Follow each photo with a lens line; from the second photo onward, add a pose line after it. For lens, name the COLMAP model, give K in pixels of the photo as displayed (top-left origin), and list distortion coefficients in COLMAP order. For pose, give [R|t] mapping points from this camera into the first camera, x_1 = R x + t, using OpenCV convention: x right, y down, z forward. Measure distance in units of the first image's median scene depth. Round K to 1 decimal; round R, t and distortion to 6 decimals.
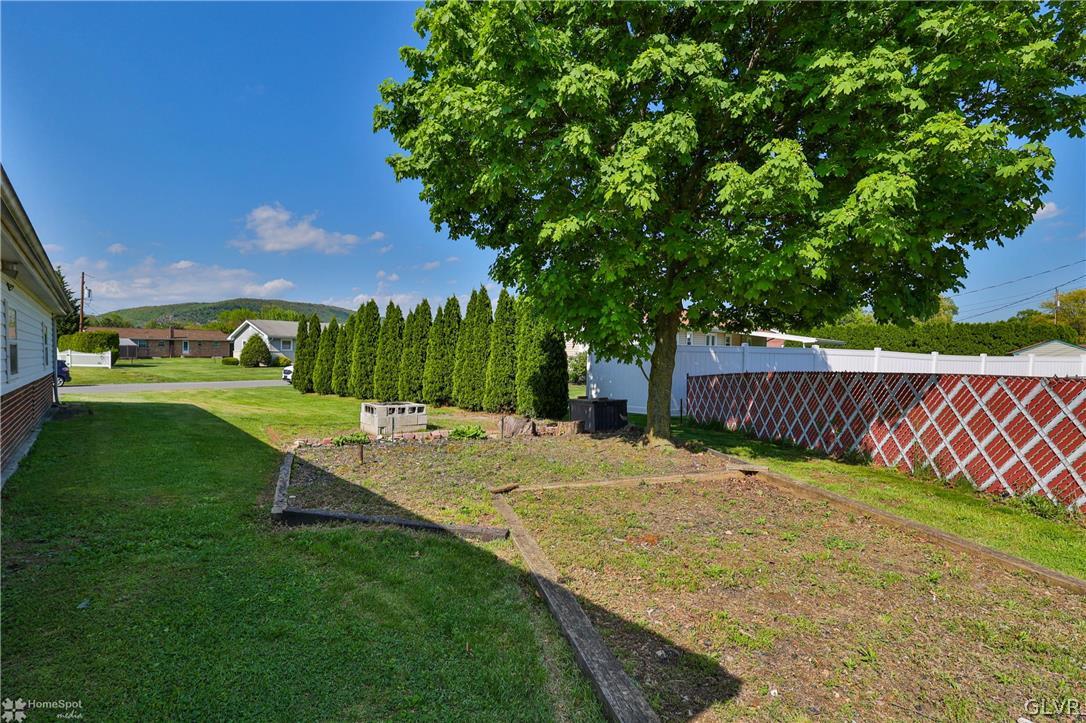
lens RADIAL K [[535.5, 0, 537.9], [0, 535.5, 370.2], [0, 0, 1]] dist [-0.003253, 0.002511]
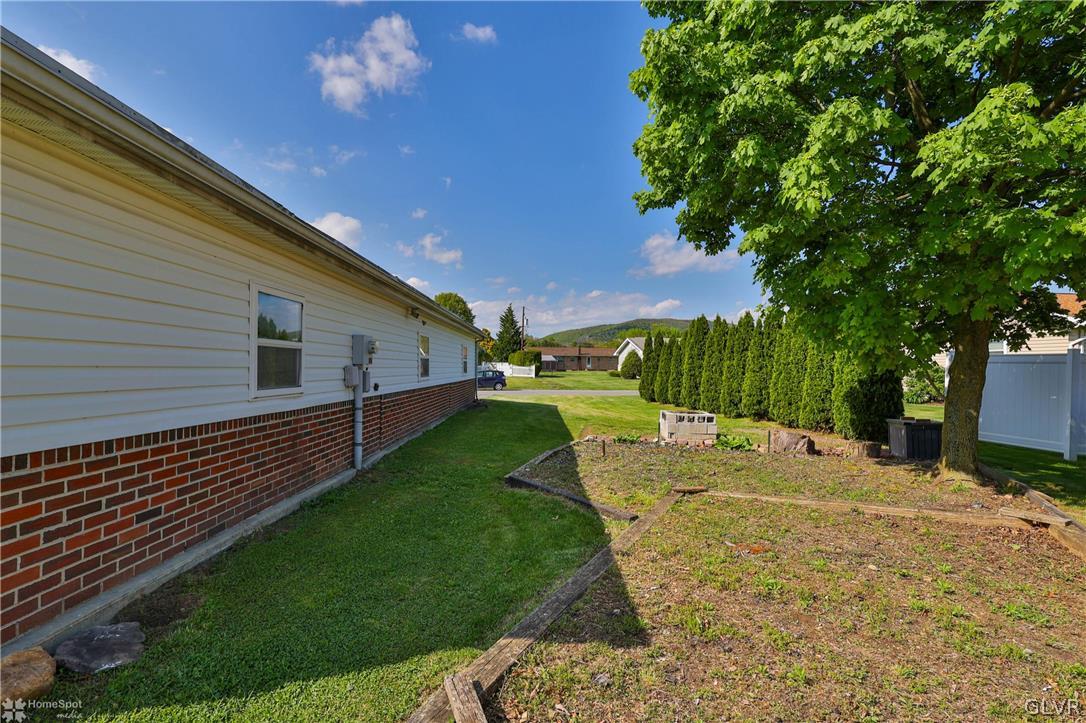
lens RADIAL K [[535.5, 0, 543.0], [0, 535.5, 367.9], [0, 0, 1]] dist [-0.003253, 0.002511]
pose [[0.771342, 0.003244, -0.636413, 0.136804], [-0.023026, 0.999475, -0.022813, 0.003520], [0.636005, 0.032250, 0.771011, -0.005402]]
